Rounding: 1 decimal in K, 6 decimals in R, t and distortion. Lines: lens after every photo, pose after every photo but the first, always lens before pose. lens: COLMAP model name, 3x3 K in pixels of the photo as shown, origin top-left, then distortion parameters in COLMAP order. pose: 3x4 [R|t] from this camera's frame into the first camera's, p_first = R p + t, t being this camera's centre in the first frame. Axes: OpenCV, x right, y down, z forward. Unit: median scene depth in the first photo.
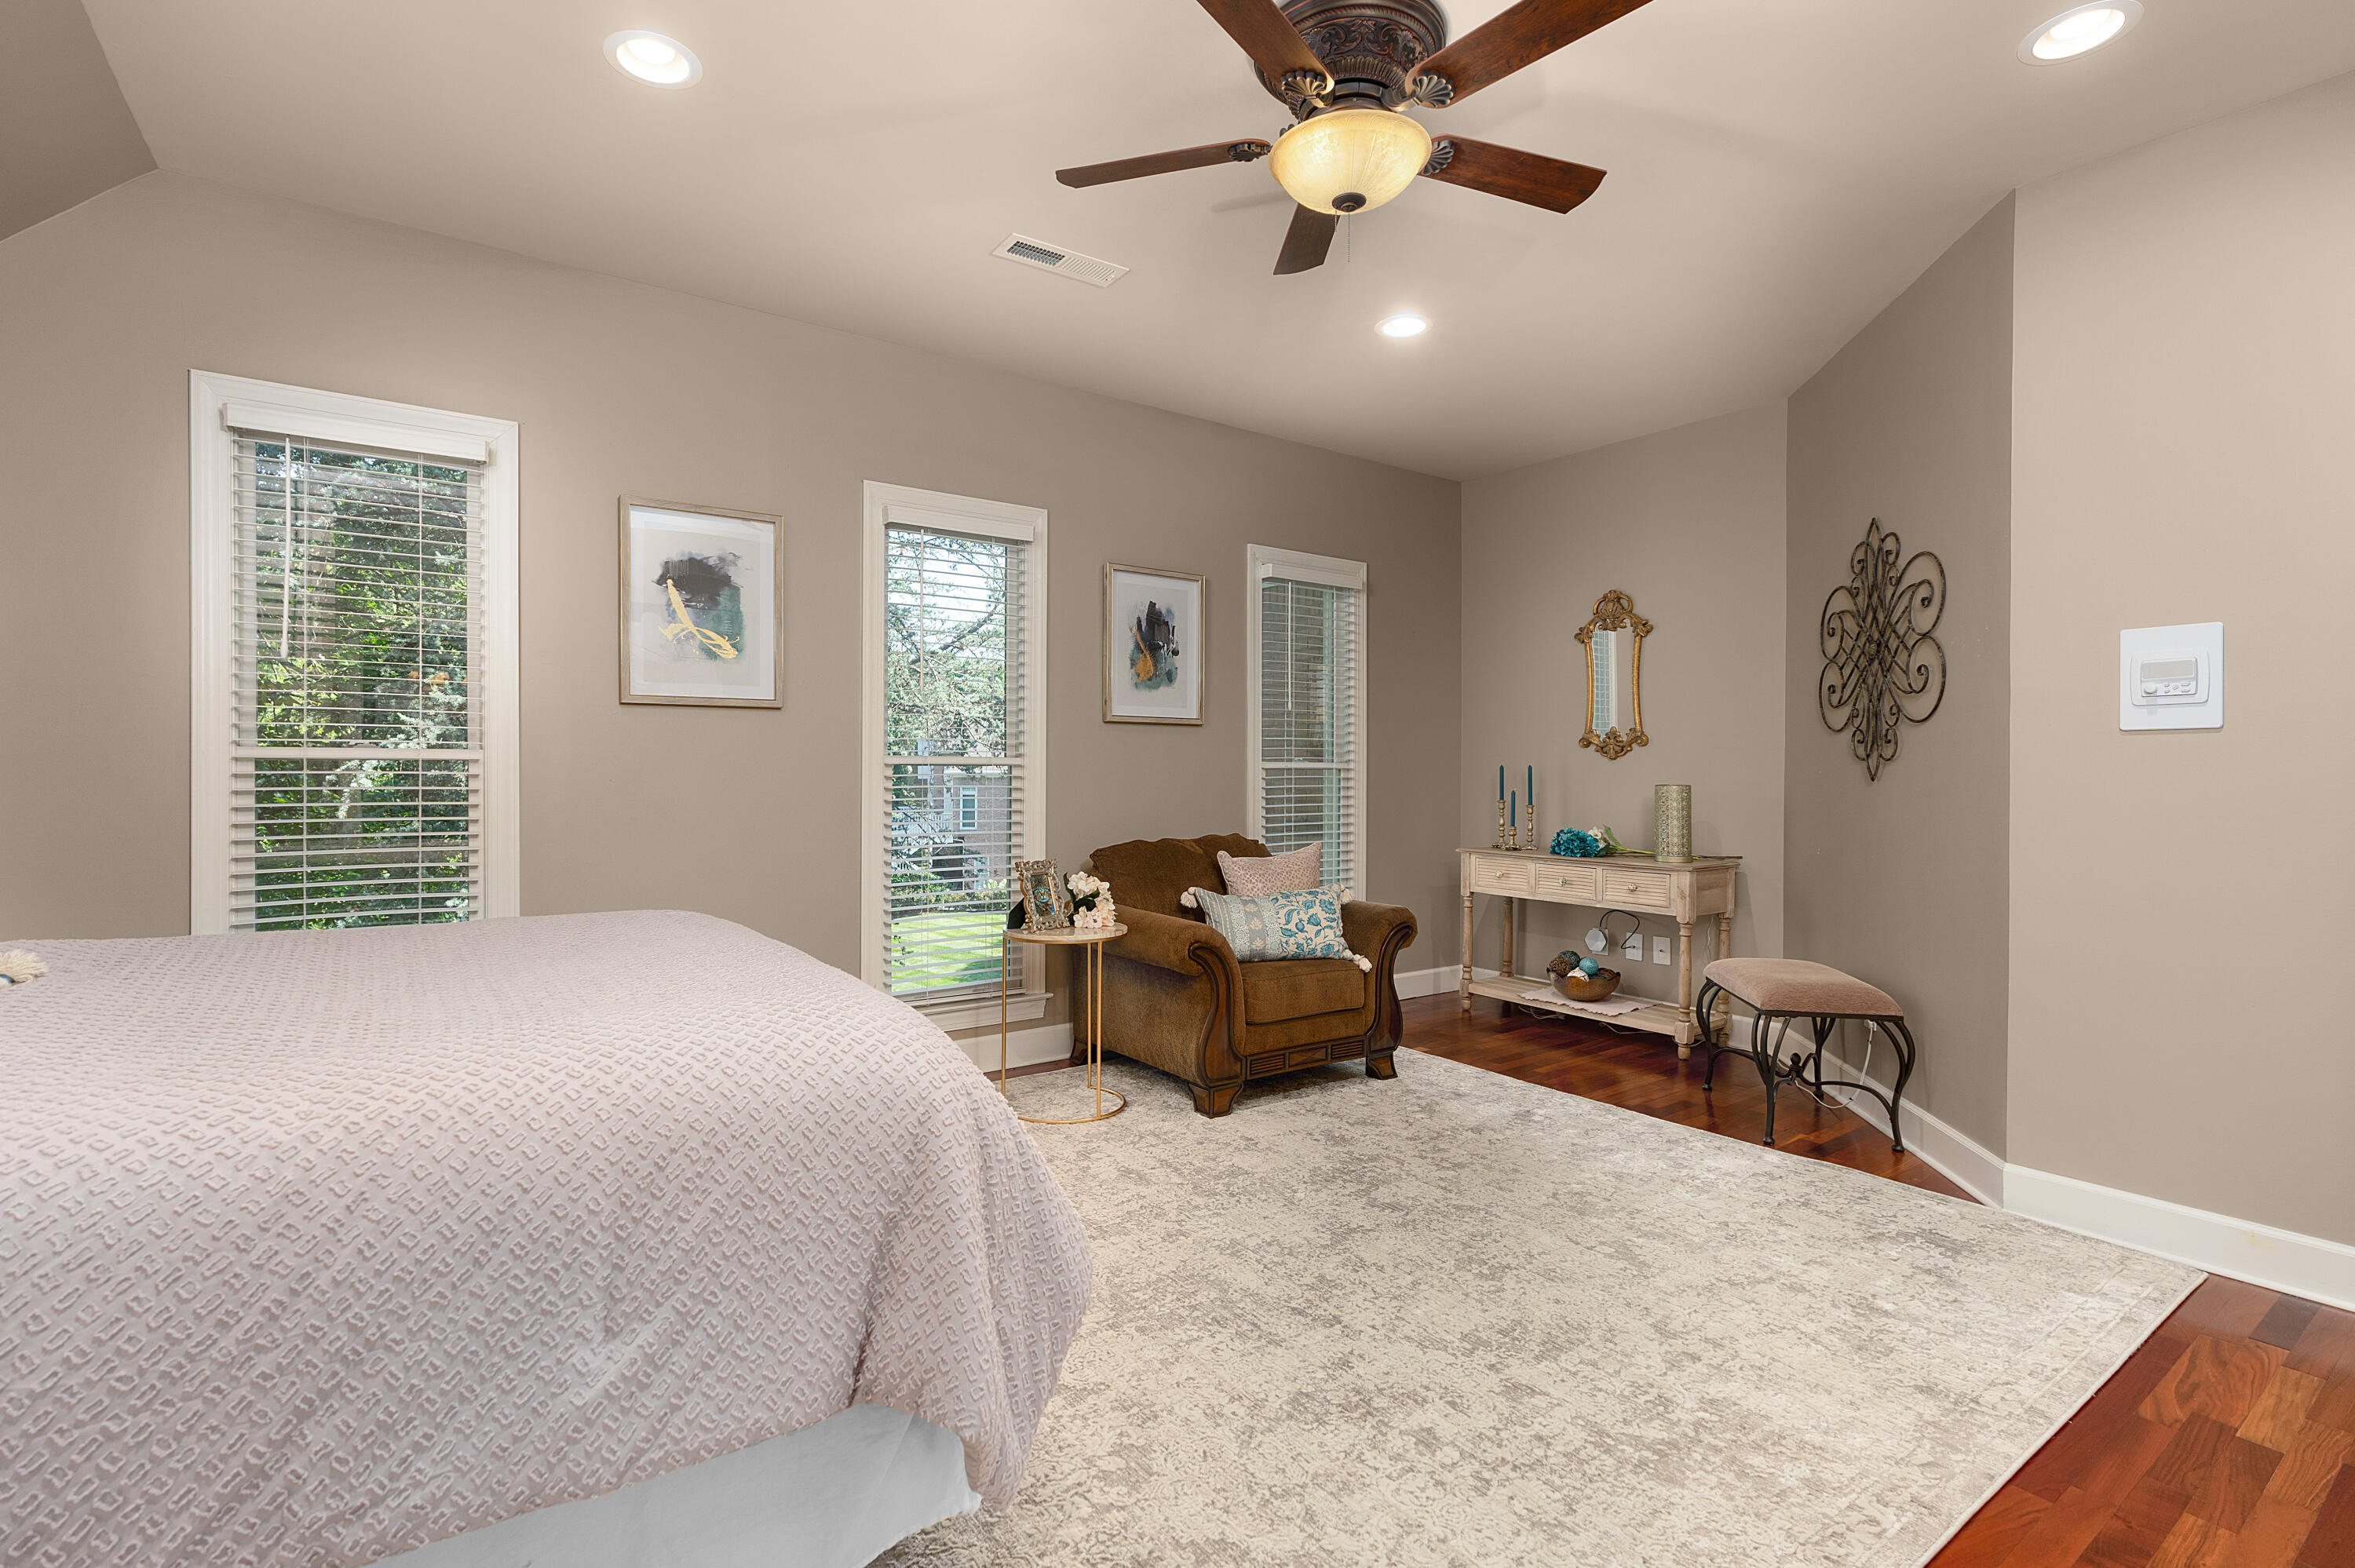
lens RADIAL K [[1076.6, 0, 1189.7], [0, 1076.6, 781.9], [0, 0, 1]] dist [-0.005656, 0.002717]
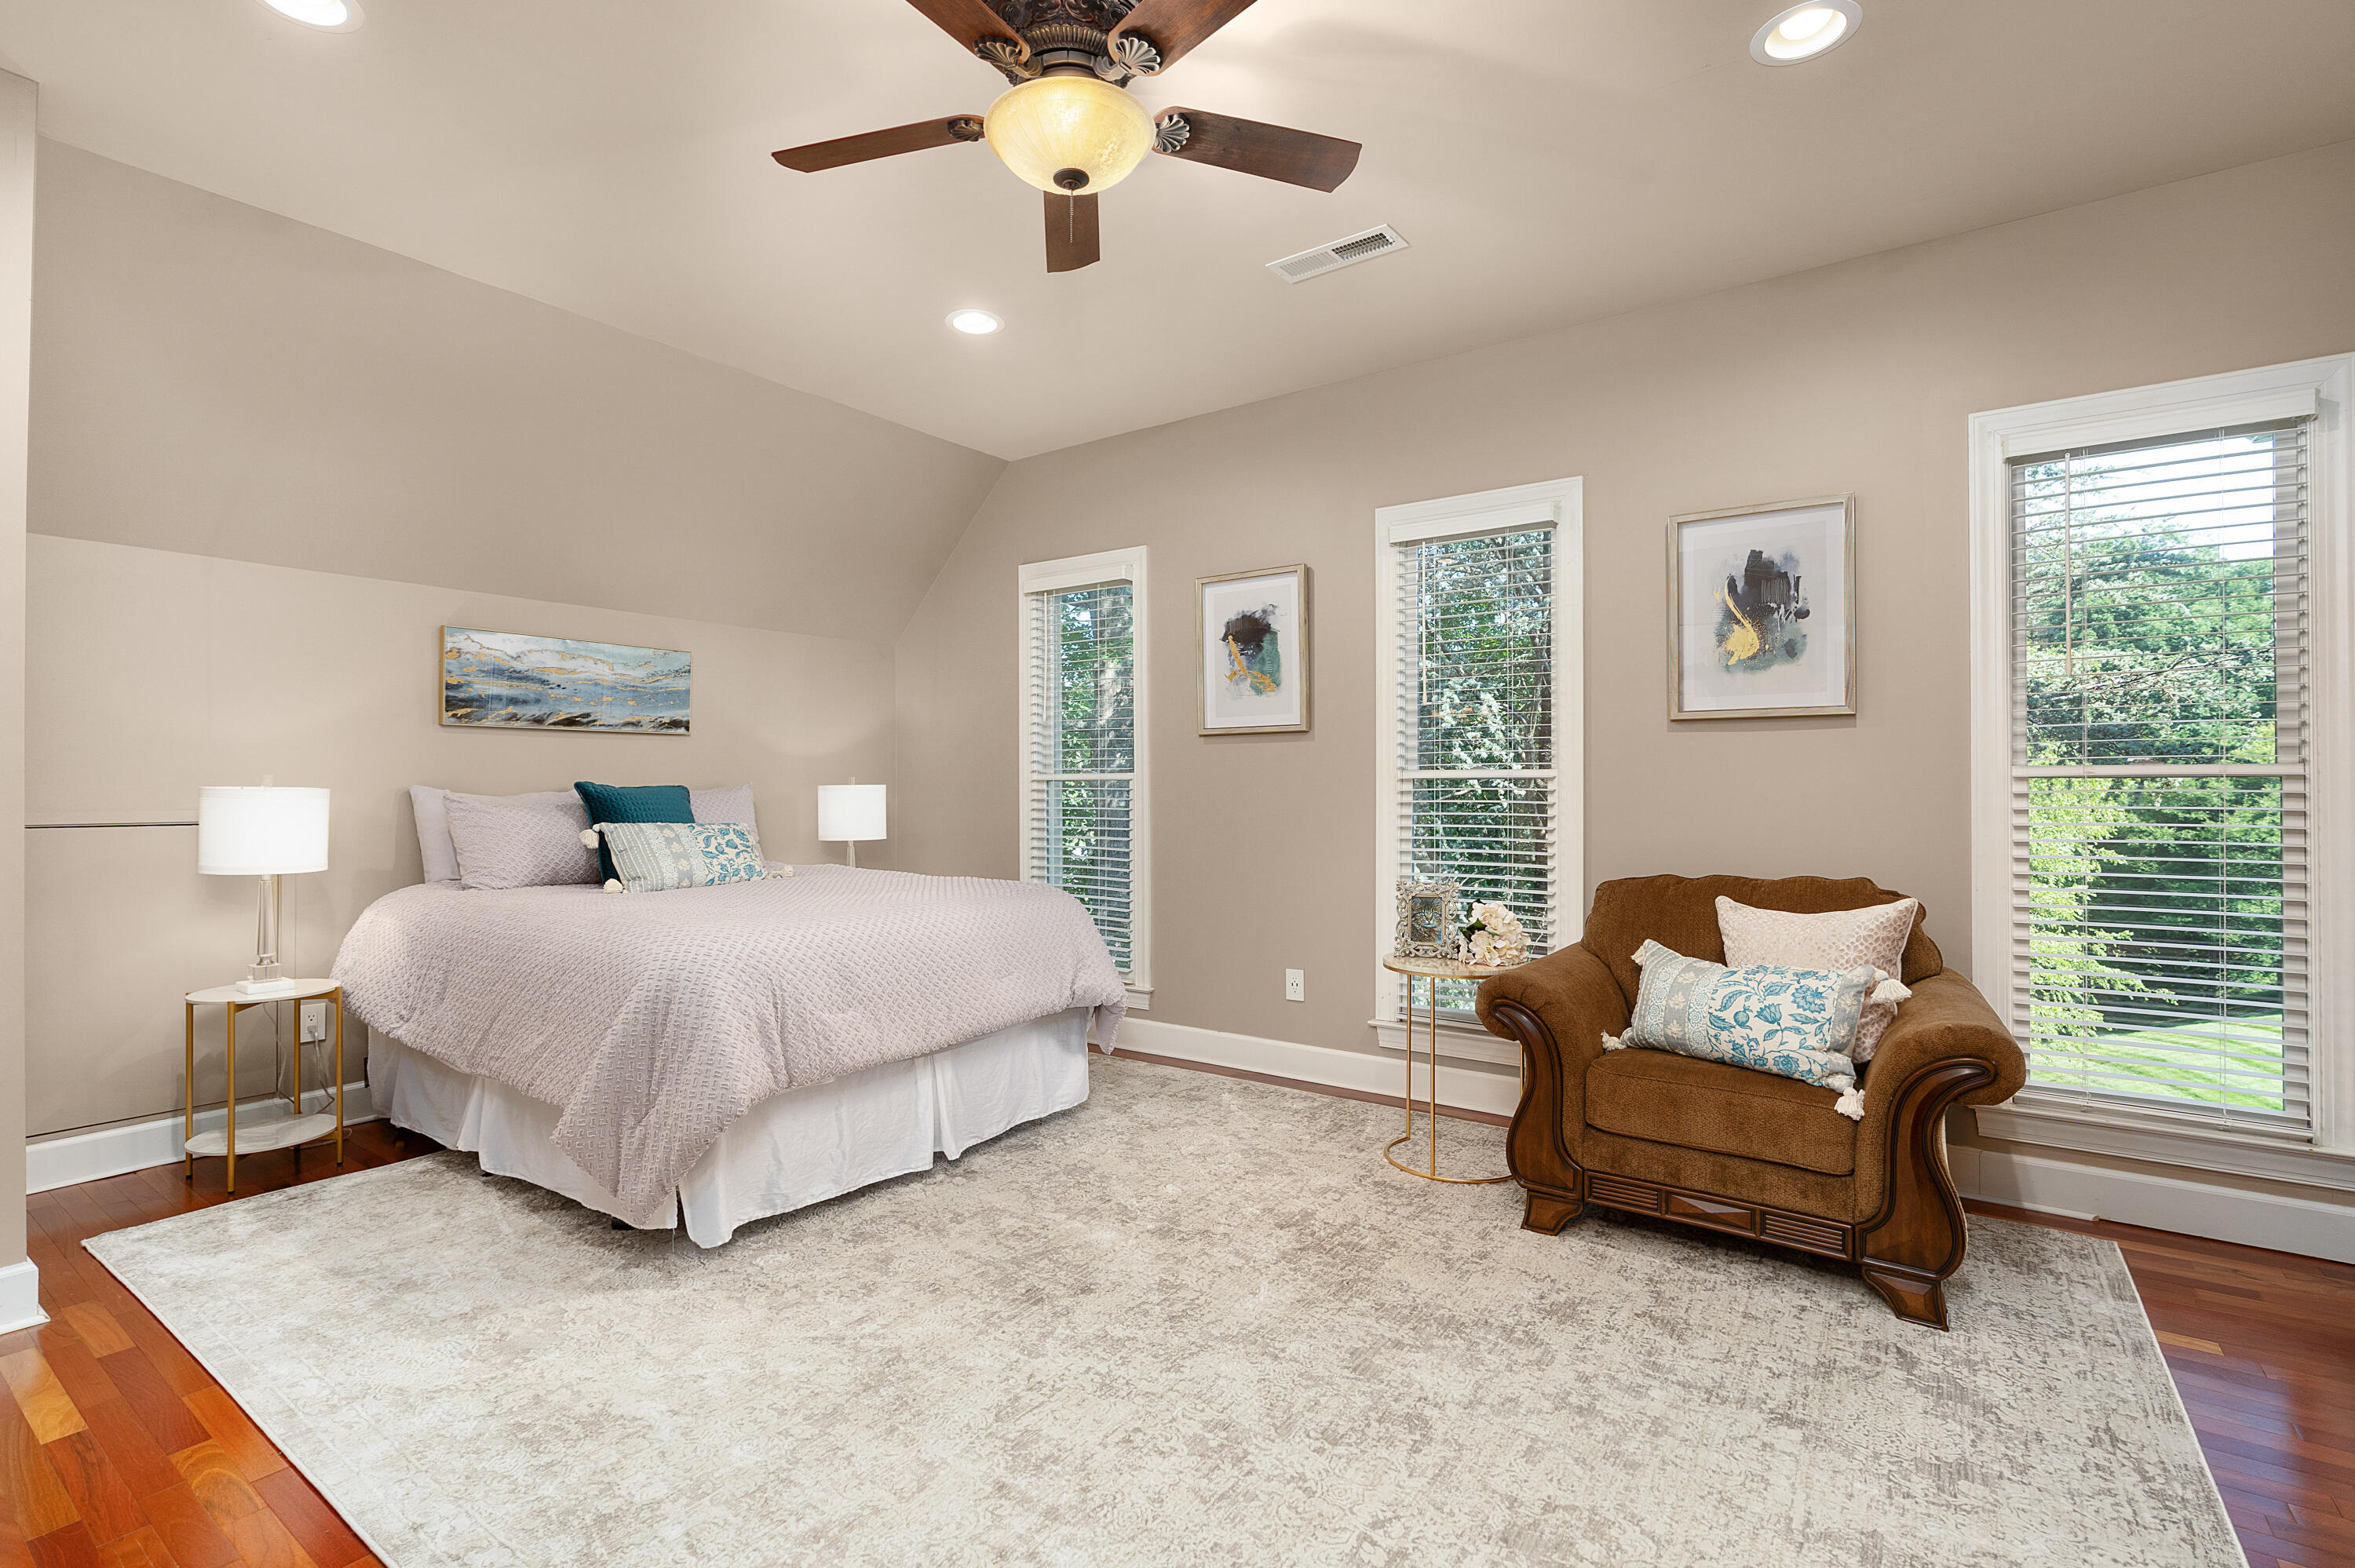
lens RADIAL K [[1076.6, 0, 1139.8], [0, 1076.6, 785.7], [0, 0, 1]] dist [-0.005656, 0.002717]
pose [[0.313297, -0.005745, -0.949638, 0.614284], [-0.006609, 0.999944, -0.008230, 0.000306], [0.949632, 0.008855, 0.313242, 0.446255]]
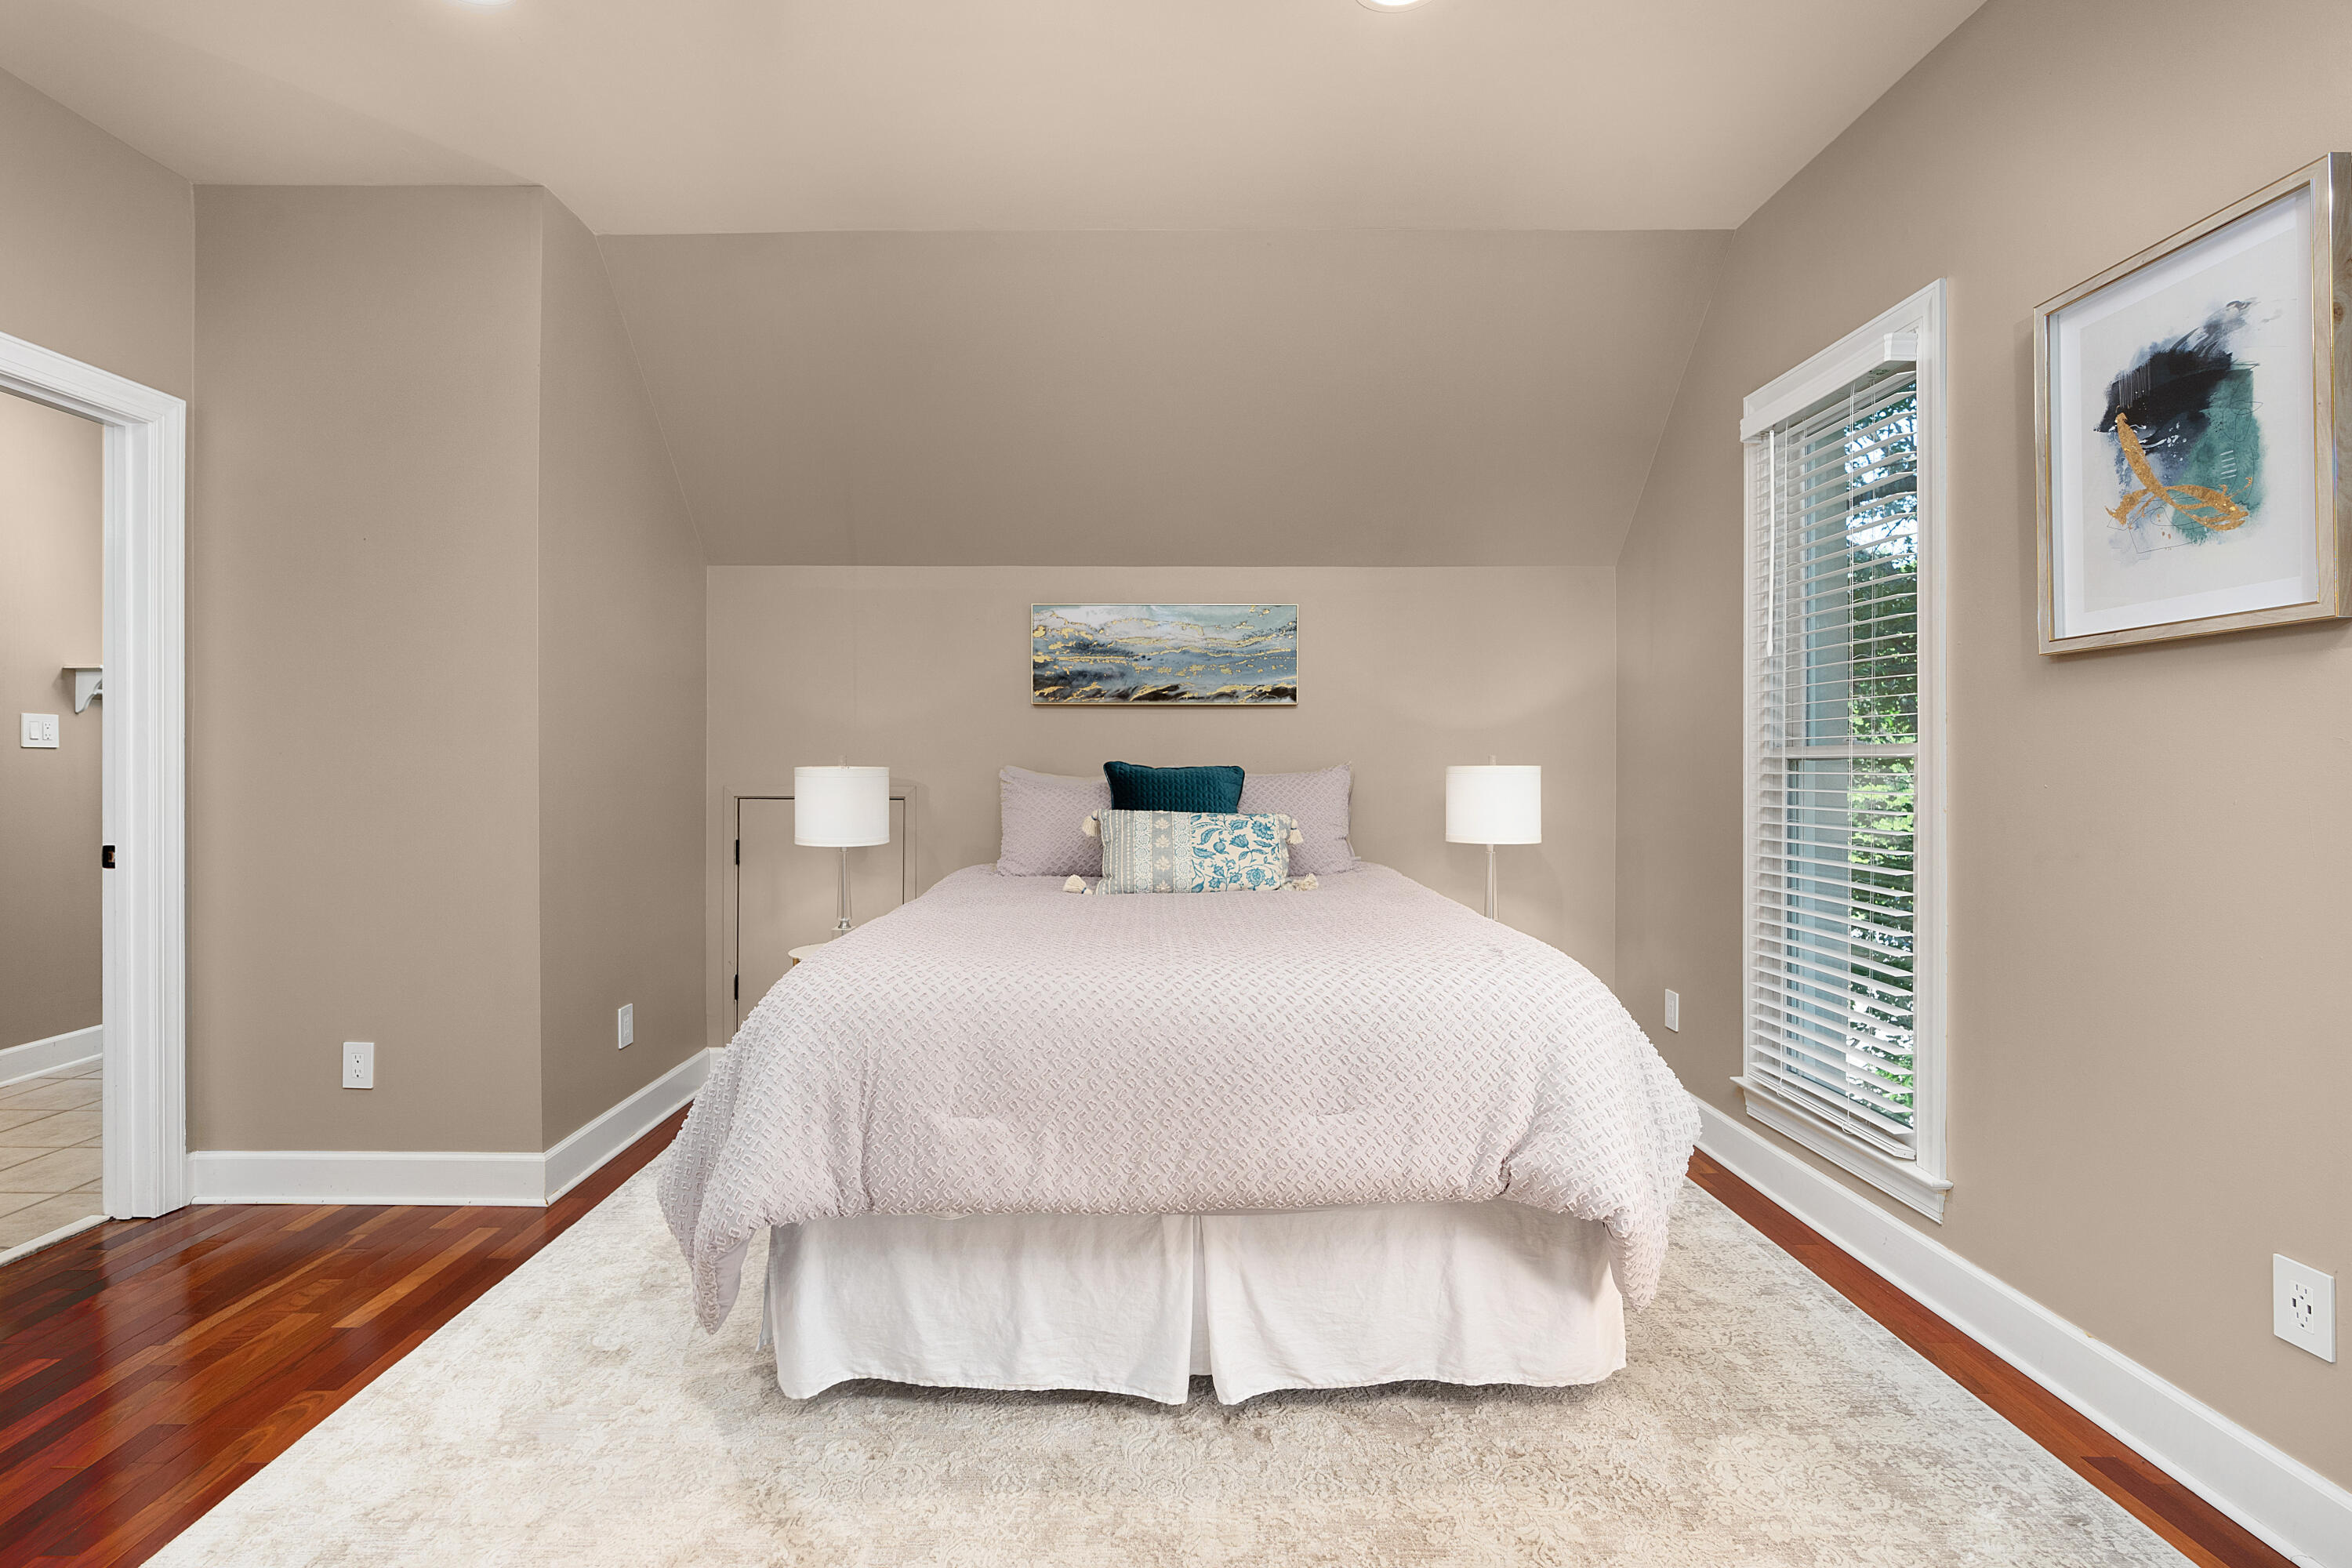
lens RADIAL K [[1075.4, 0, 1167.1], [0, 1075.4, 774.1], [0, 0, 1]] dist [-0.005656, 0.002717]
pose [[-0.570459, -0.001859, -0.821324, 0.201235], [-0.014101, 0.999872, 0.007531, -0.005274], [0.821205, 0.015878, -0.570413, 0.816428]]
